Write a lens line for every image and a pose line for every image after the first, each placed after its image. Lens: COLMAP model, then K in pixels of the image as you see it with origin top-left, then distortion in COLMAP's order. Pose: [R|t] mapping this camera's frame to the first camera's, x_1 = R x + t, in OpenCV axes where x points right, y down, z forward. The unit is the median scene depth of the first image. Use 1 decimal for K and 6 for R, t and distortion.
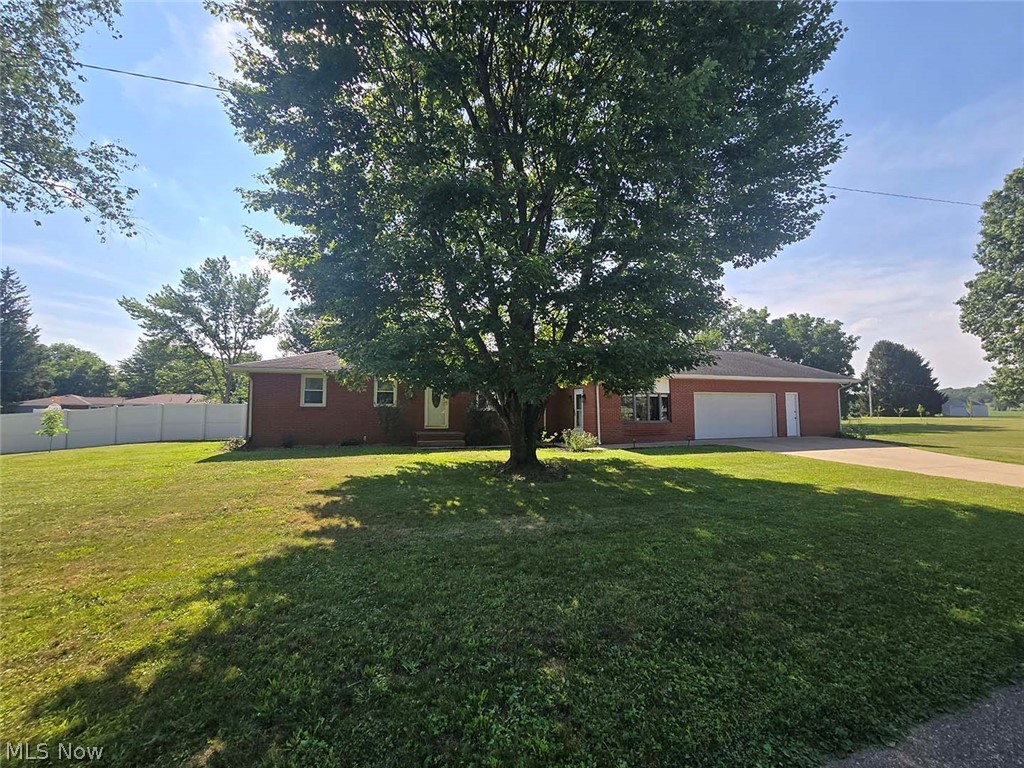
lens RADIAL K [[415.6, 0, 507.1], [0, 415.6, 378.5], [0, 0, 1]] dist [0.002880, 0.000190]
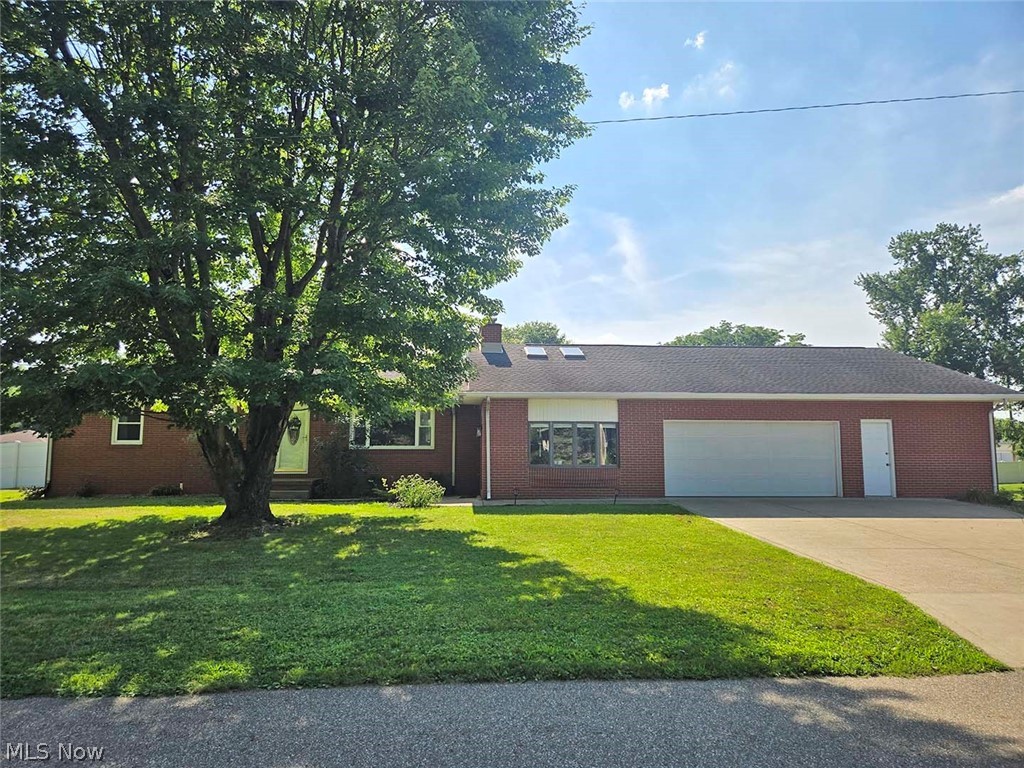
lens RADIAL K [[675.5, 0, 512.0], [0, 675.5, 384.0], [0, 0, 1]] dist [0.089357, -0.077102]
pose [[0.964772, -0.023762, -0.262013, 0.903861], [0.018270, 0.999560, -0.023377, -0.003270], [0.262453, 0.017766, 0.964781, -0.087948]]
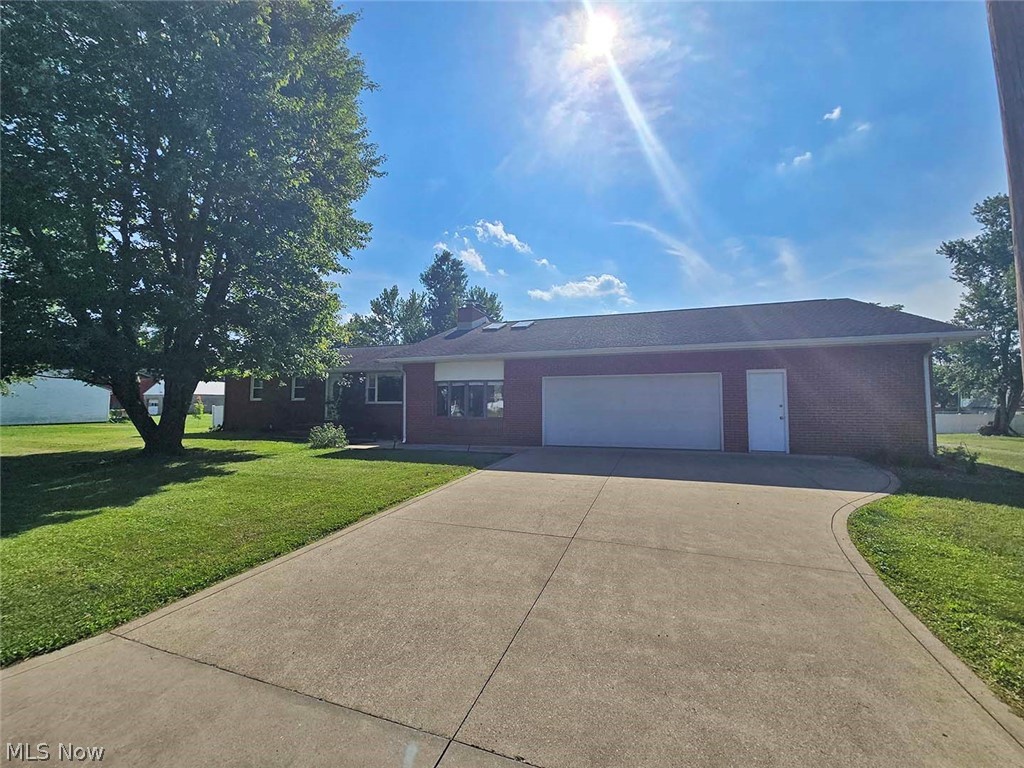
lens RADIAL K [[415.6, 0, 507.1], [0, 415.6, 378.5], [0, 0, 1]] dist [0.002880, 0.000190]
pose [[0.778302, -0.039538, -0.626644, 1.523598], [0.047875, 0.998847, -0.003560, 0.063861], [0.626062, -0.027230, 0.779297, 0.765017]]
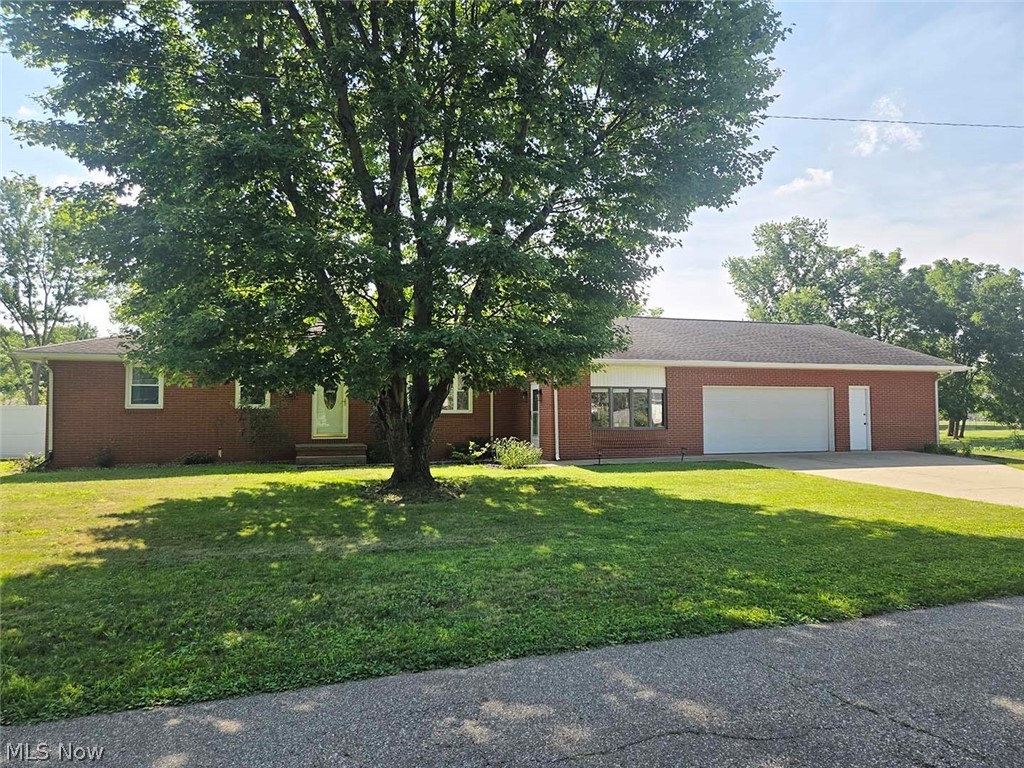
lens RADIAL K [[675.5, 0, 512.0], [0, 675.5, 384.0], [0, 0, 1]] dist [0.089357, -0.077102]
pose [[0.999991, -0.003377, -0.002488, 0.243866], [0.003450, 0.999541, 0.030112, -0.009906], [0.002386, -0.030120, 0.999543, -0.238858]]
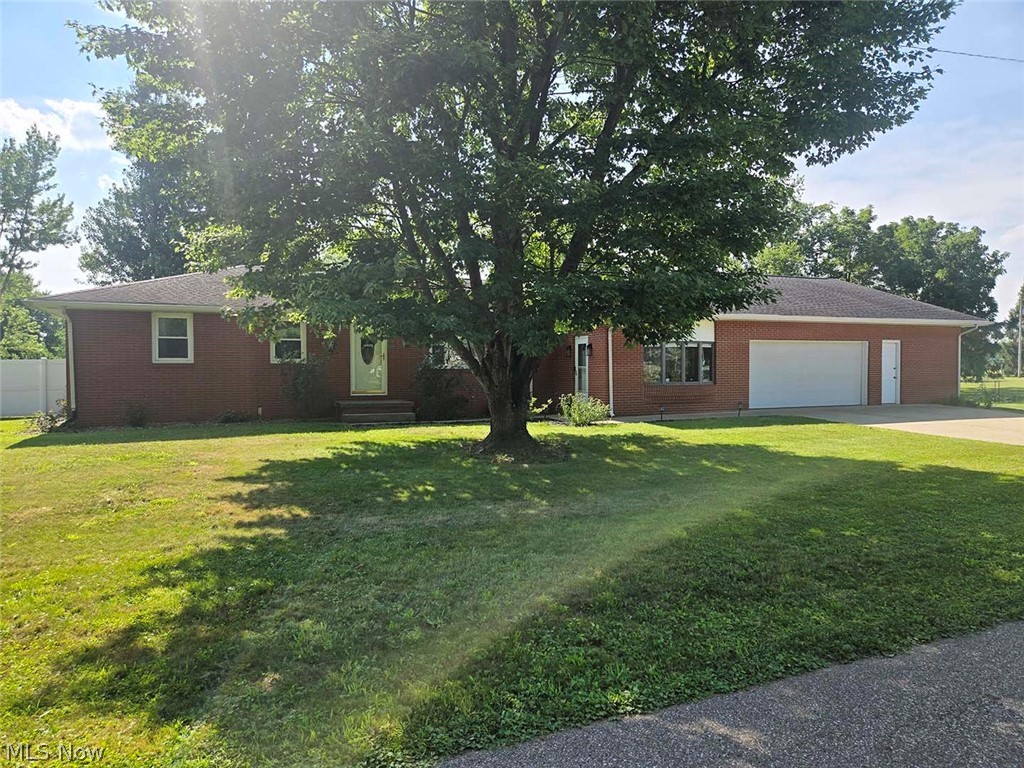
lens RADIAL K [[675.5, 0, 512.0], [0, 675.5, 384.0], [0, 0, 1]] dist [0.089357, -0.077102]
pose [[0.996825, -0.006488, 0.079360, -0.050493], [-0.001142, 0.995407, 0.095726, -0.003533], [-0.079617, -0.095513, 0.992239, -0.153332]]
